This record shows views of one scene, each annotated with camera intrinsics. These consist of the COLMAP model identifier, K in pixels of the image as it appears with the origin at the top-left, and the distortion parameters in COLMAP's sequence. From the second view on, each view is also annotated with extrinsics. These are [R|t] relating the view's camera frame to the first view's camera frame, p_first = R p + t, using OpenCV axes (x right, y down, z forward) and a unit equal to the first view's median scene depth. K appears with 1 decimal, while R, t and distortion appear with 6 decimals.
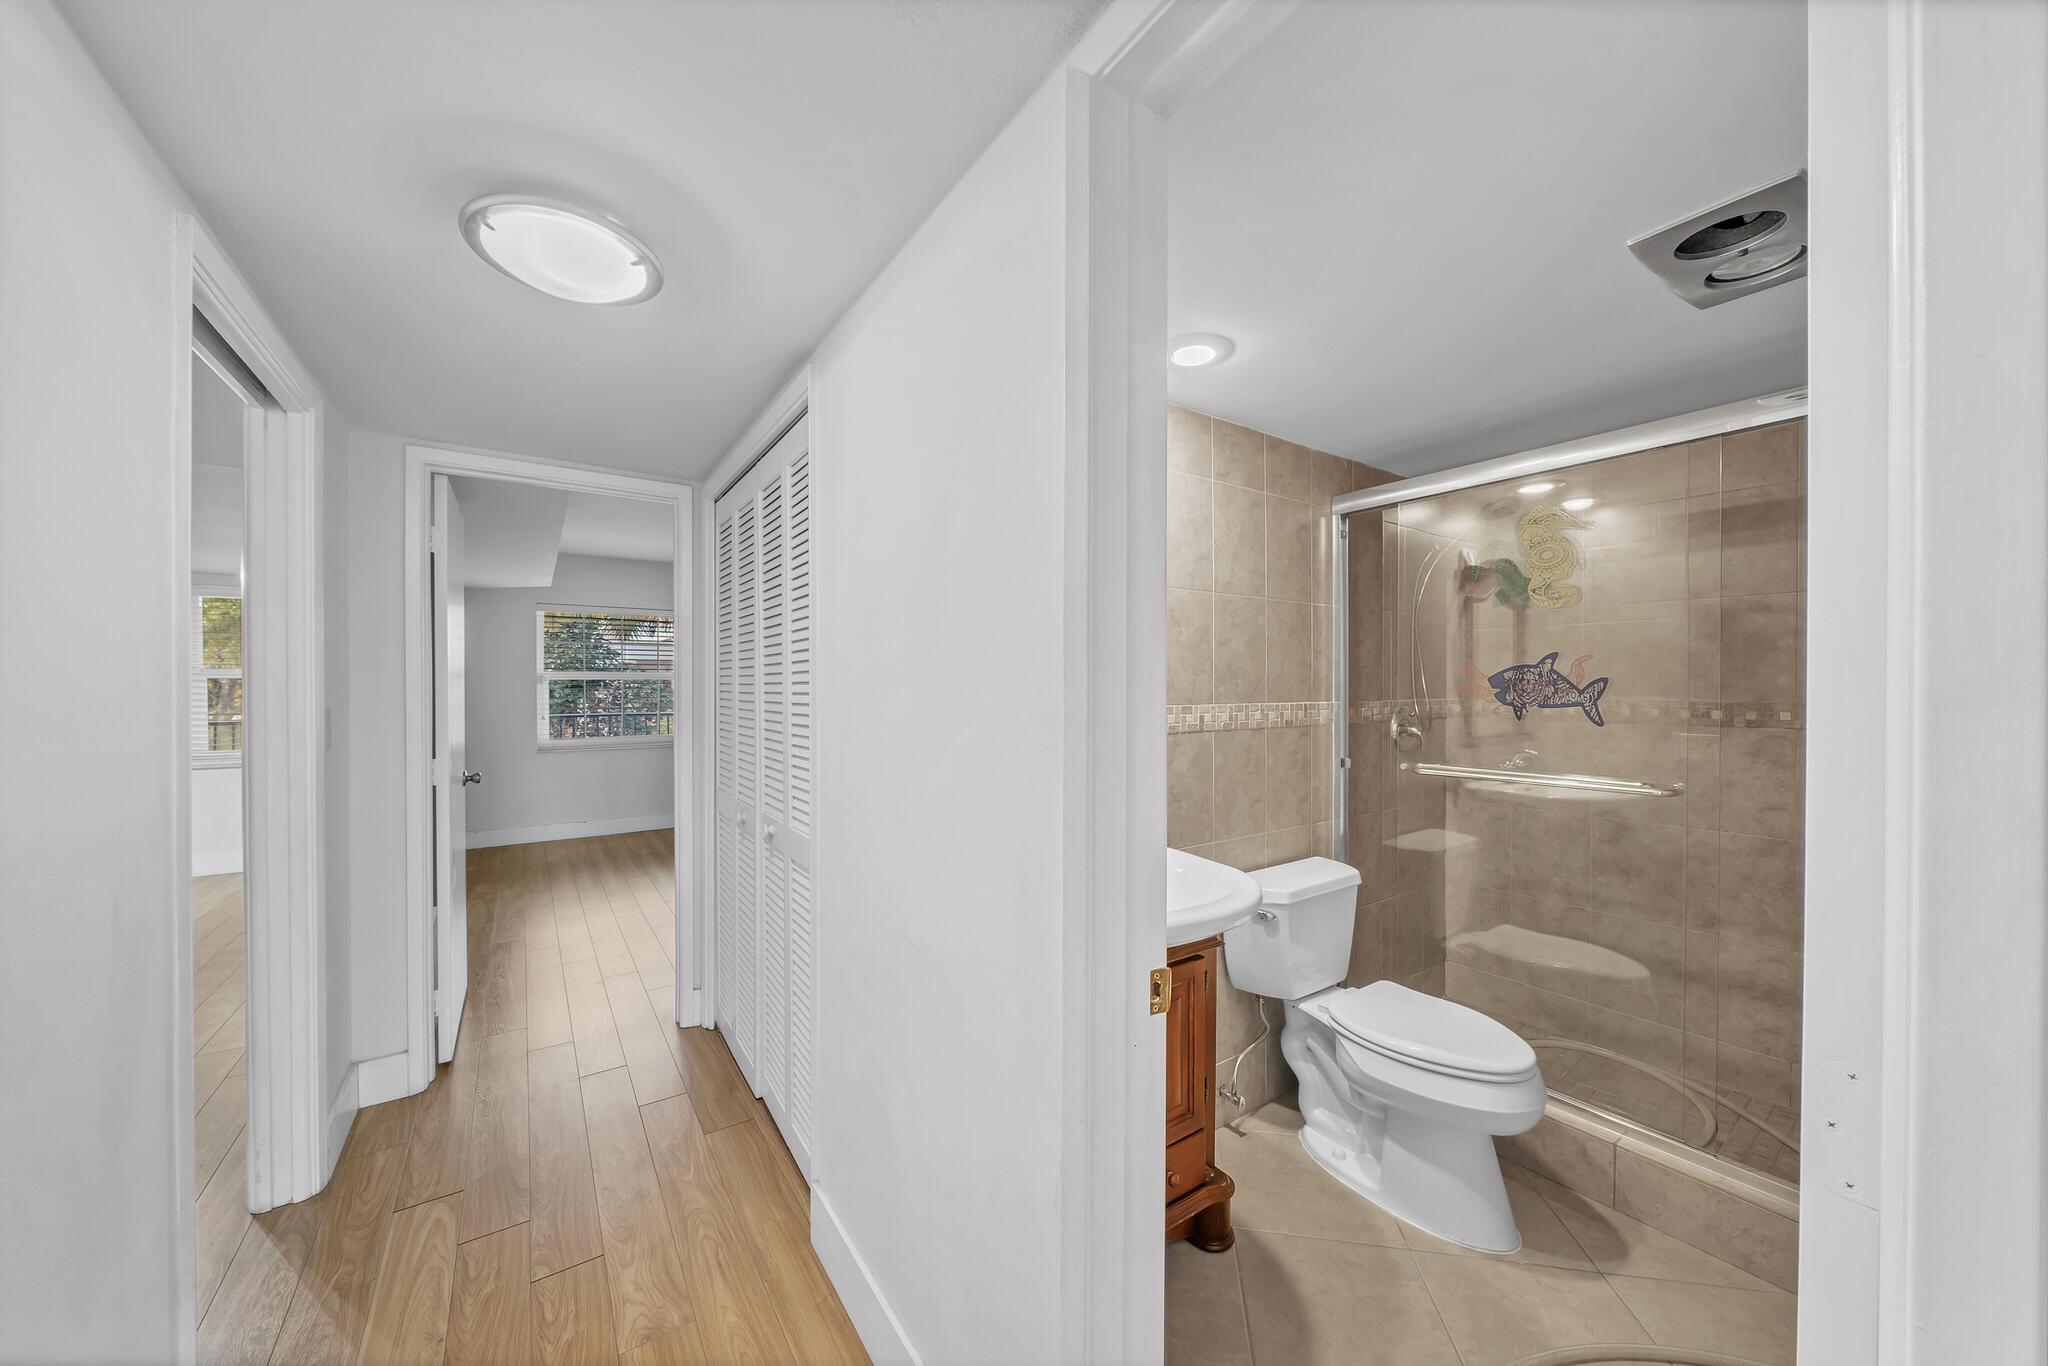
lens RADIAL K [[708.5, 0, 1029.4], [0, 708.5, 690.4], [0, 0, 1]] dist [-0.006707, 0.000022]
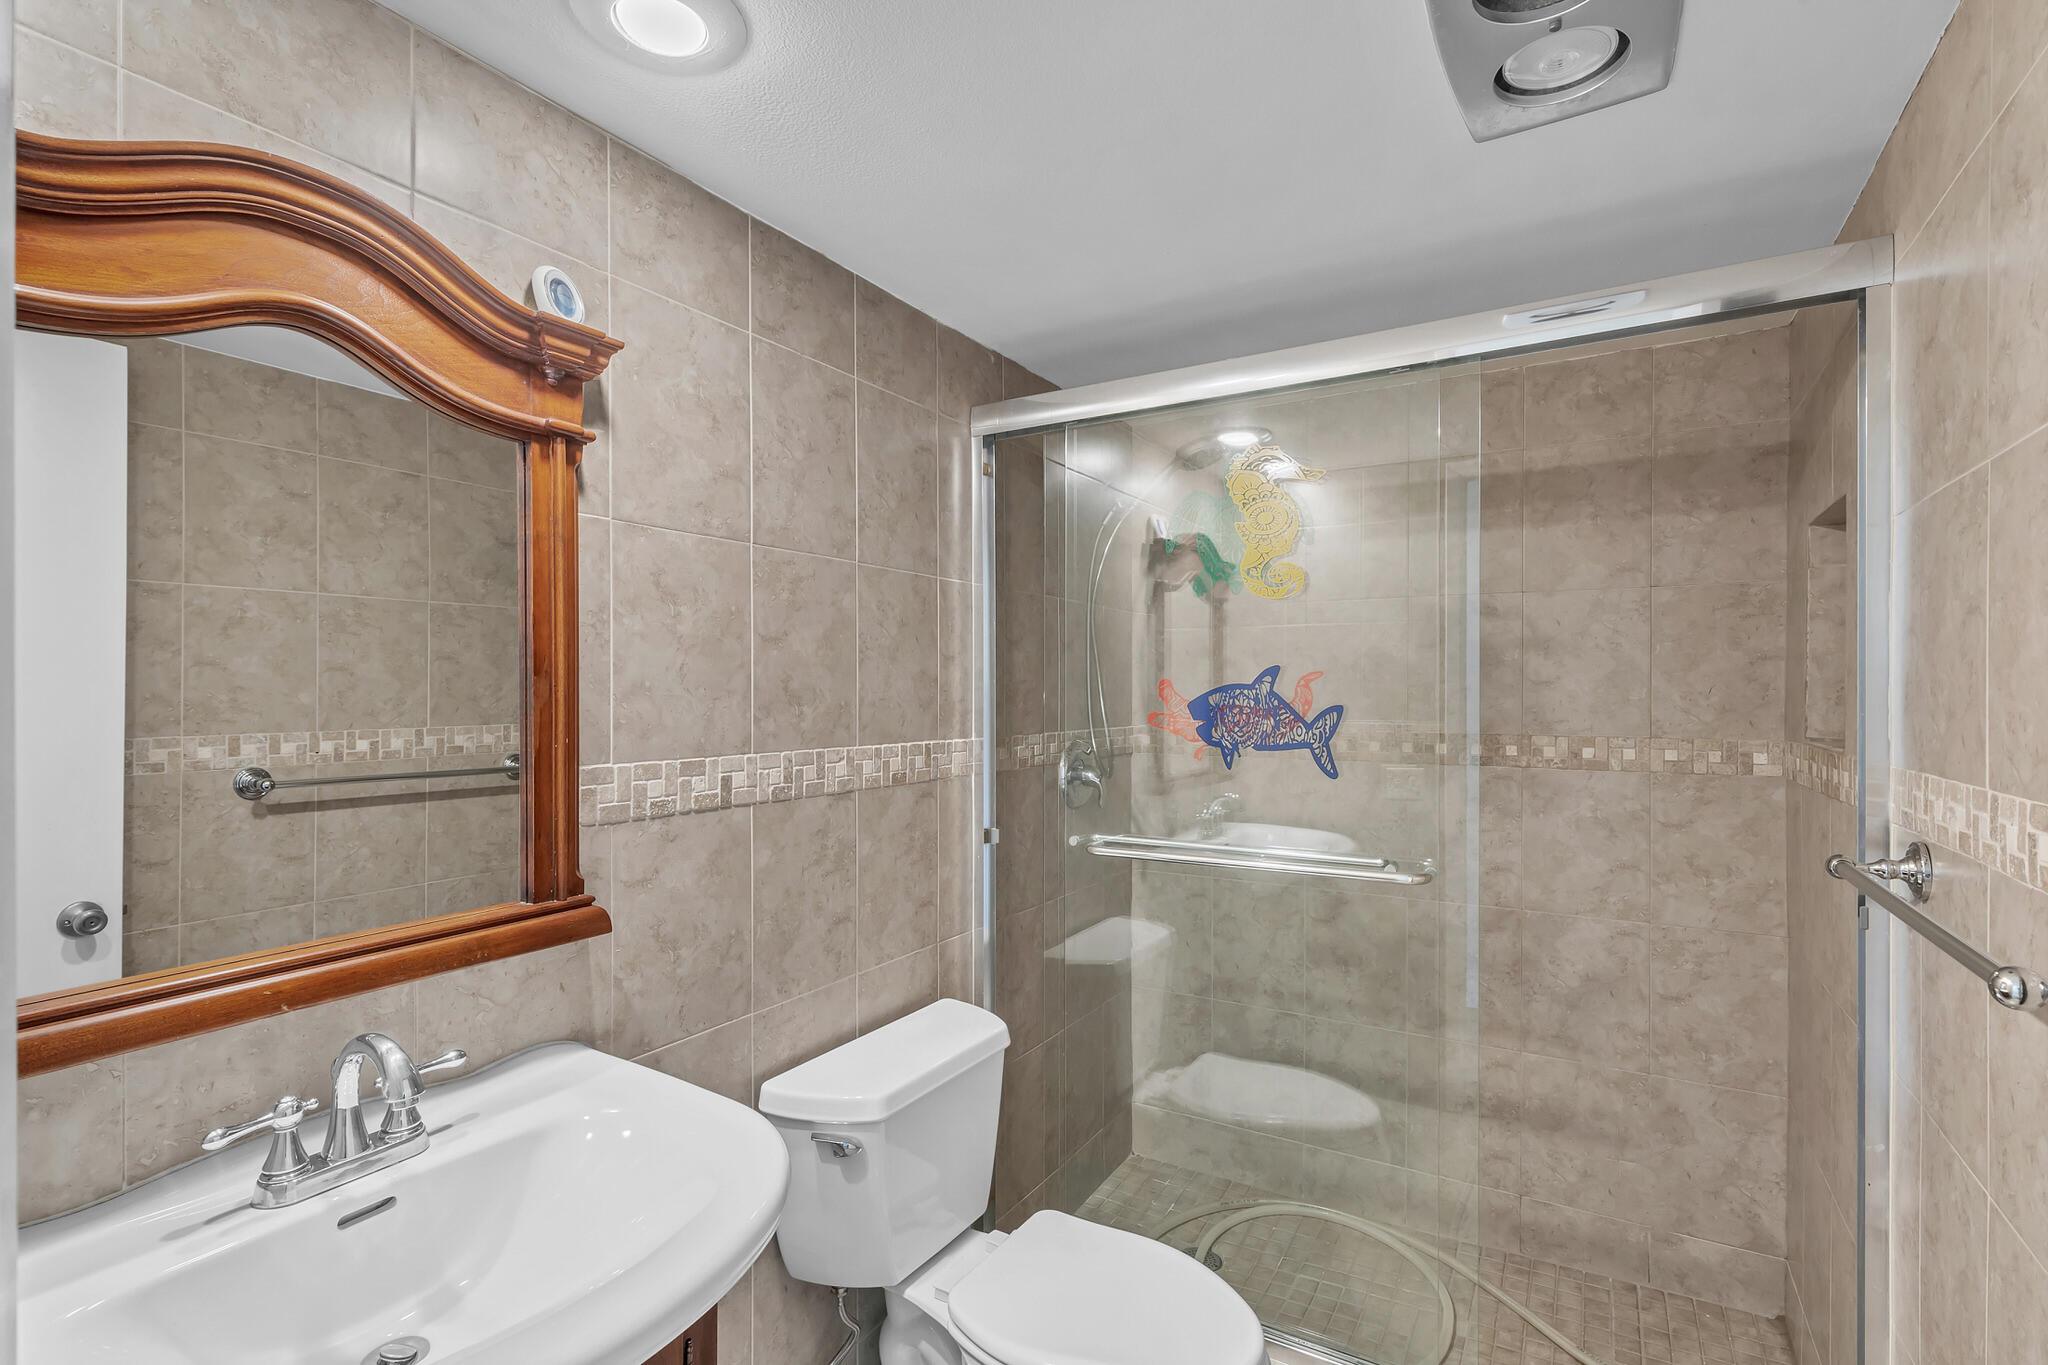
lens RADIAL K [[914.1, 0, 1027.4], [0, 914.1, 690.1], [0, 0, 1]] dist [0.000531, -0.000364]
pose [[0.913062, 0.002443, 0.407814, 0.157873], [0.000917, 0.999967, -0.008043, -0.021119], [-0.407820, 0.007718, 0.913030, 0.269537]]
